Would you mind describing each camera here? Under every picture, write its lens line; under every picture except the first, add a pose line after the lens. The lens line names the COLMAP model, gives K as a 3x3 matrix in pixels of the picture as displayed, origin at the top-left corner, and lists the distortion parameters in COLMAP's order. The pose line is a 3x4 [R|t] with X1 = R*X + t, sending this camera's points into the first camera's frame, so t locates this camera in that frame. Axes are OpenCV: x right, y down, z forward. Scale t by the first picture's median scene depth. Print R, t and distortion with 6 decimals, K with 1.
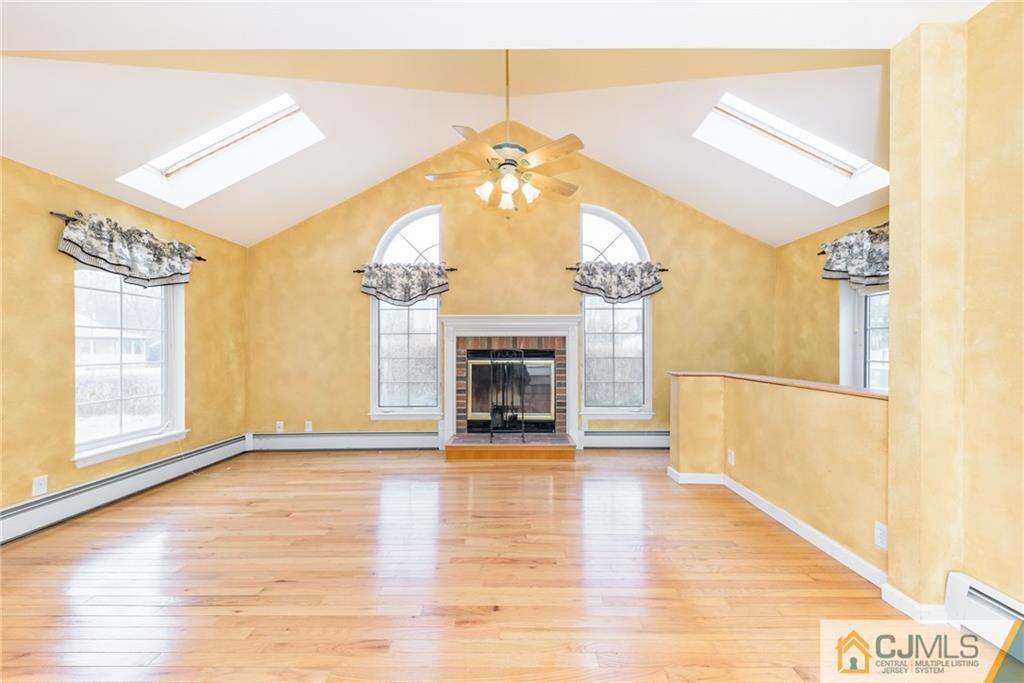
lens RADIAL K [[378.2, 0, 516.6], [0, 378.2, 352.1], [0, 0, 1]] dist [0.000125, -0.000072]
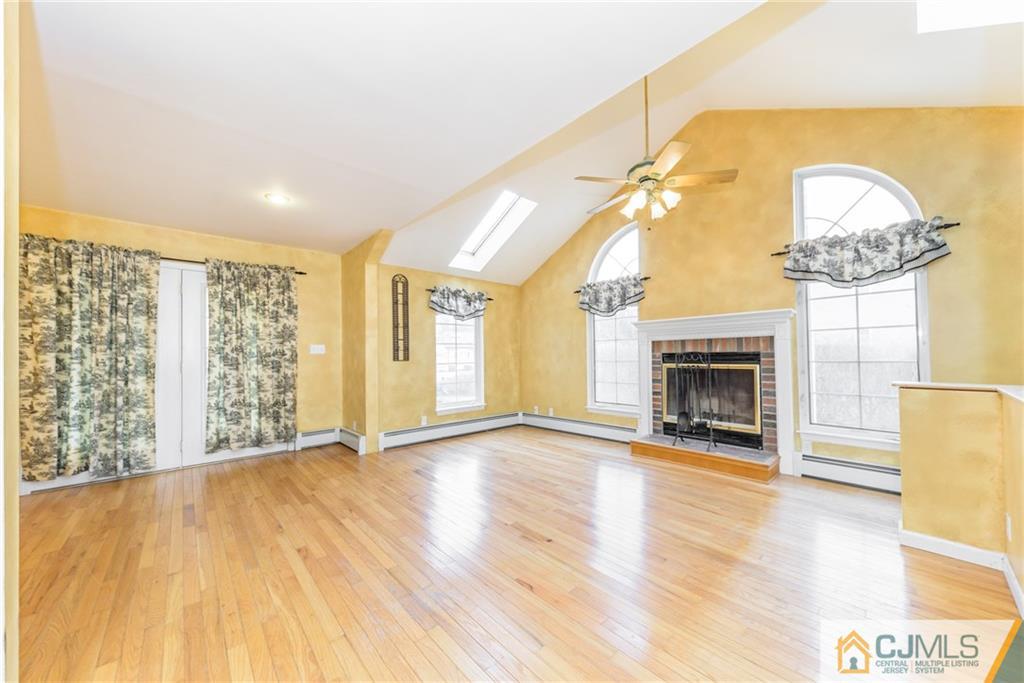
lens RADIAL K [[424.9, 0, 516.8], [0, 424.9, 355.9], [0, 0, 1]] dist [-0.000366, -0.000102]
pose [[0.613139, -0.006990, -0.789944, 0.569021], [0.004510, 0.999976, -0.005347, 0.005426], [0.789962, -0.000284, 0.613155, -0.023326]]
